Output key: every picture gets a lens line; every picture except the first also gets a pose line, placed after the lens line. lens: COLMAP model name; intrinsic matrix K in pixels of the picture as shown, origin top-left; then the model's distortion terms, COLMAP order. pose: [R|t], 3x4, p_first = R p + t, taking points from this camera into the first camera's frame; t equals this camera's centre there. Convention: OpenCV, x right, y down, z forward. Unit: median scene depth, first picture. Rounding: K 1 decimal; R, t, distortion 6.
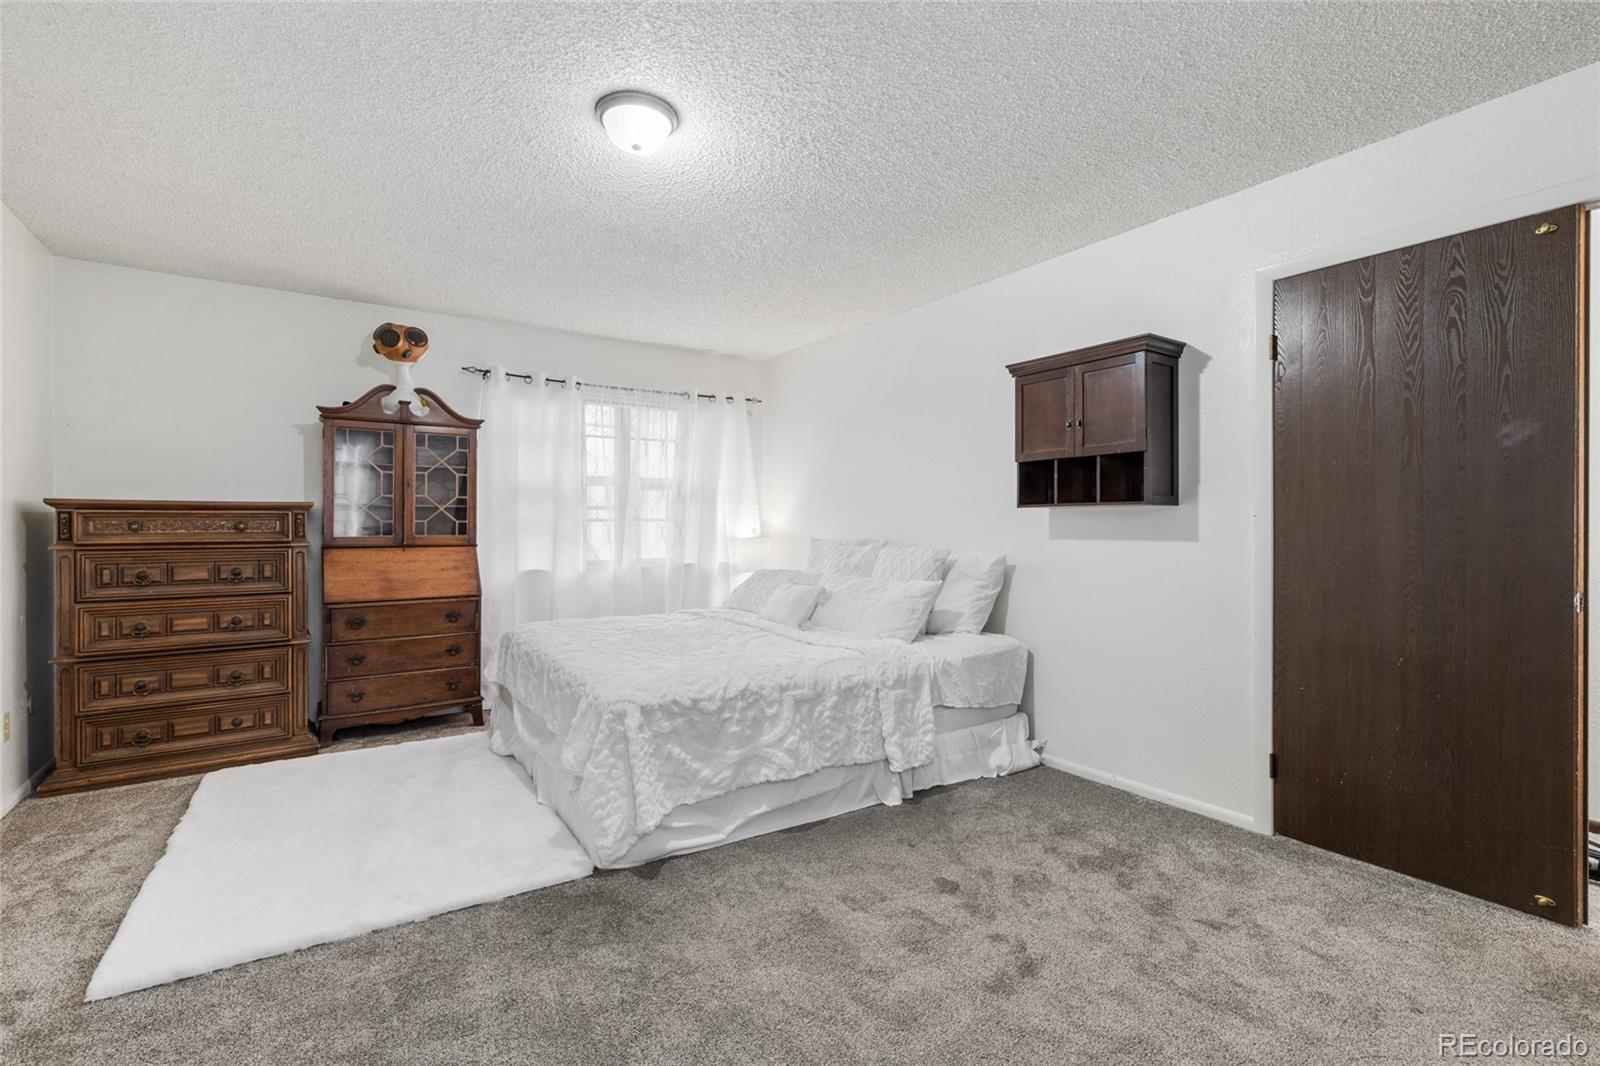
lens RADIAL K [[719.0, 0, 793.5], [0, 719.0, 526.5], [0, 0, 1]] dist [0.005737, -0.001759]
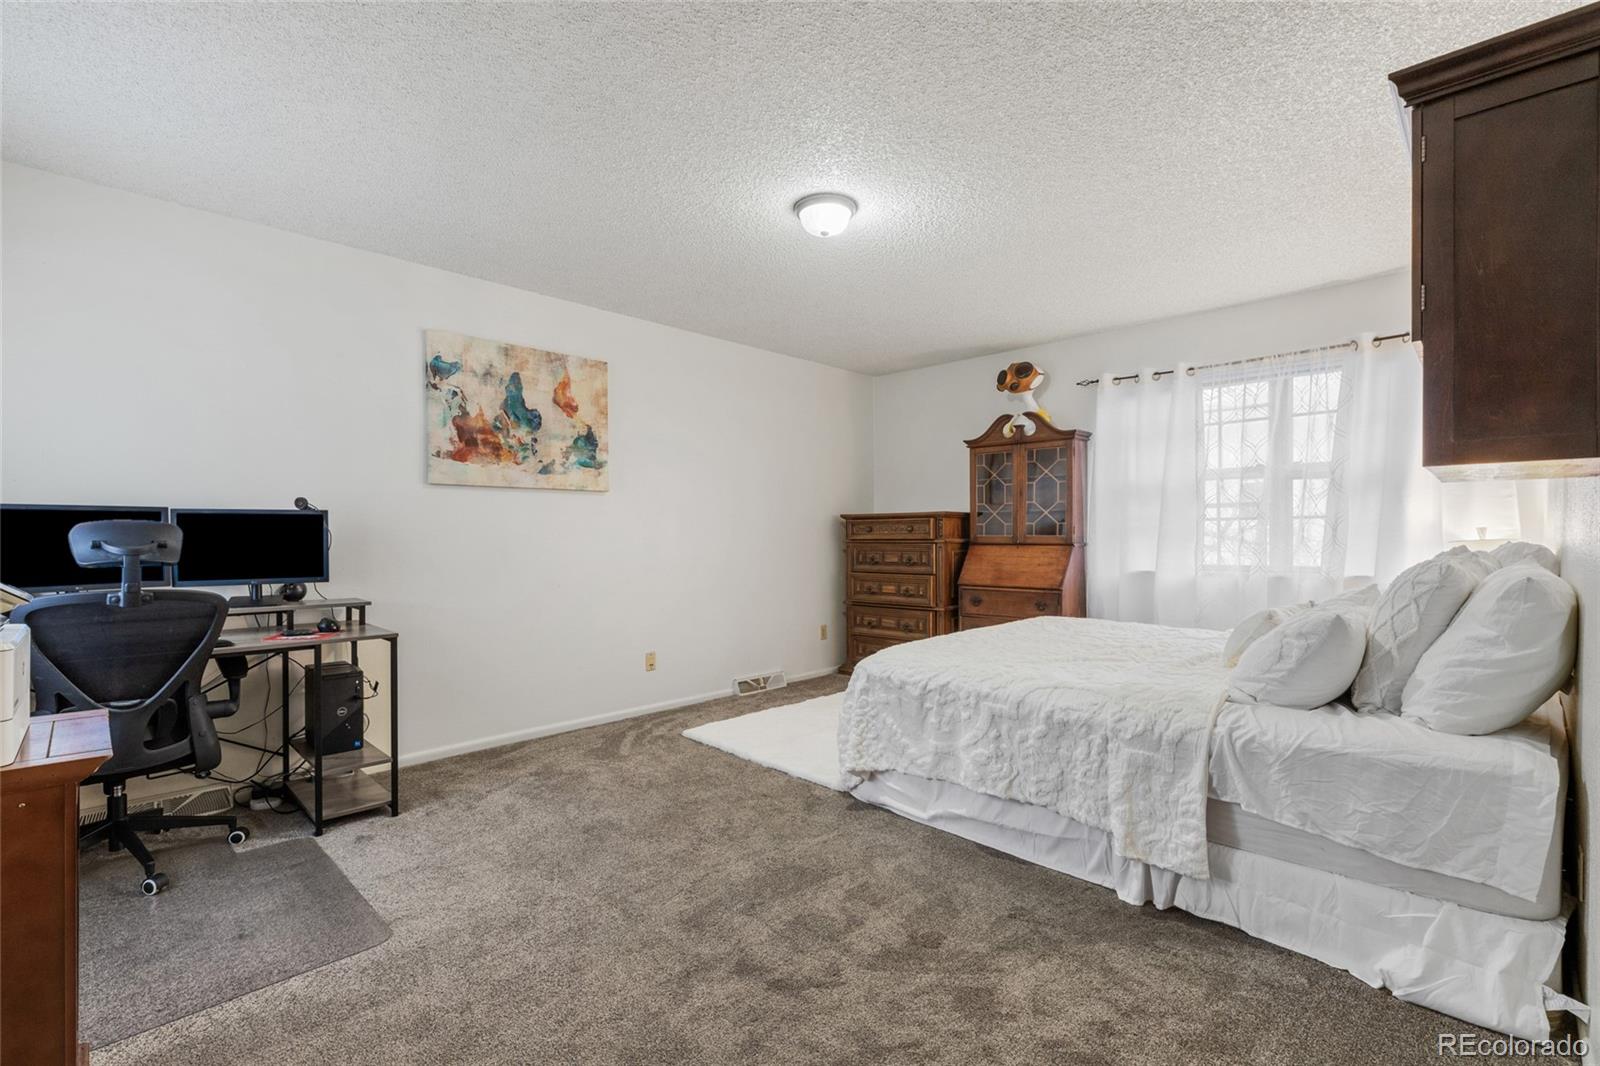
lens RADIAL K [[719.0, 0, 792.3], [0, 719.0, 538.8], [0, 0, 1]] dist [0.005737, -0.001759]
pose [[0.207211, 0.007439, -0.978268, 0.718519], [0.006774, 0.999936, 0.009039, 0.005718], [0.978273, -0.008500, 0.207147, 0.468276]]
